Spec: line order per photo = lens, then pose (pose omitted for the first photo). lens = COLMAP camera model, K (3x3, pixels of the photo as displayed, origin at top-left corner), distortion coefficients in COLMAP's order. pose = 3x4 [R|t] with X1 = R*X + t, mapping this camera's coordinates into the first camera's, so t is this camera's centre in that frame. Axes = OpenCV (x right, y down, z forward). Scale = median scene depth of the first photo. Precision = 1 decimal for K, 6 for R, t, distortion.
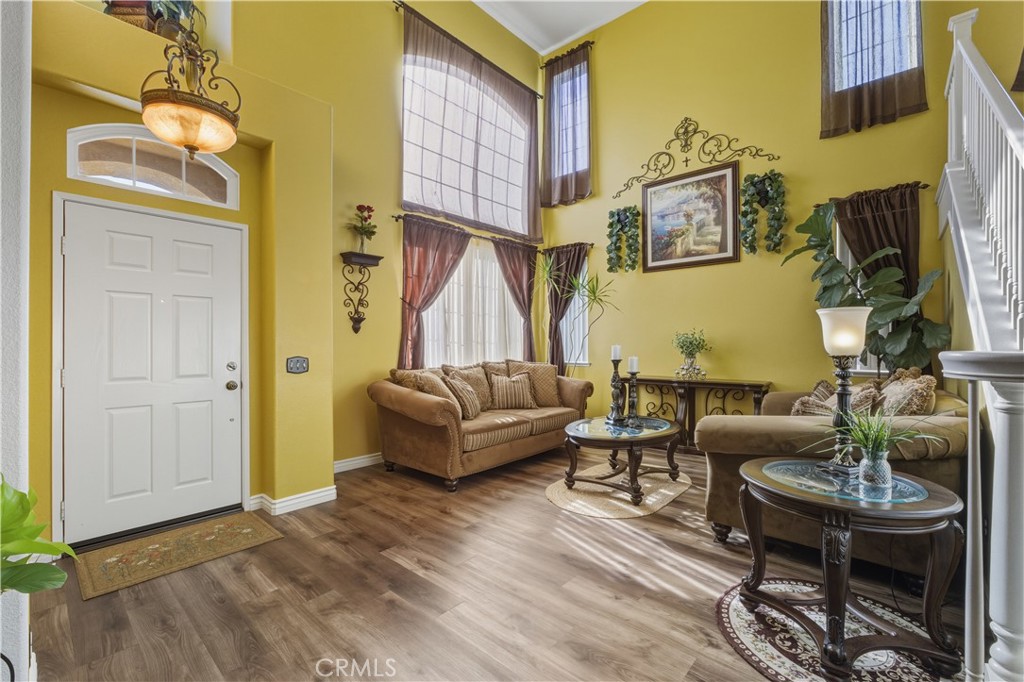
lens RADIAL K [[439.5, 0, 509.9], [0, 439.5, 341.6], [0, 0, 1]] dist [-0.000695, 0.000323]
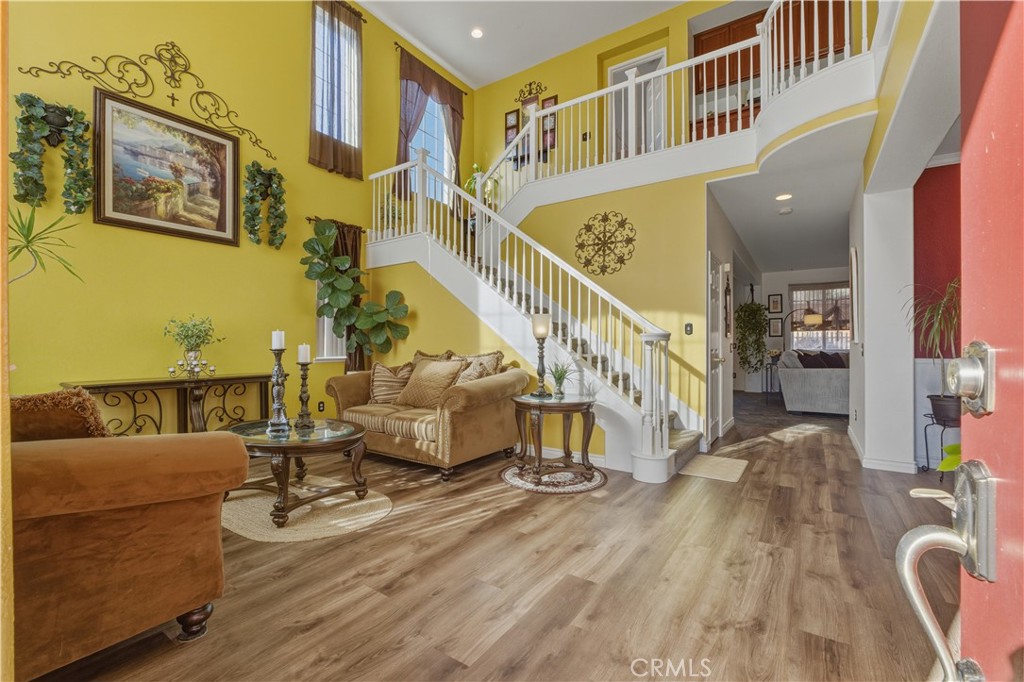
lens RADIAL K [[439.5, 0, 509.9], [0, 439.5, 341.6], [0, 0, 1]] dist [-0.000695, 0.000323]
pose [[-0.123415, 0.009736, 0.992307, -0.500797], [-0.001740, 0.999948, -0.010027, 0.029506], [-0.992354, -0.002964, -0.123392, 0.573275]]
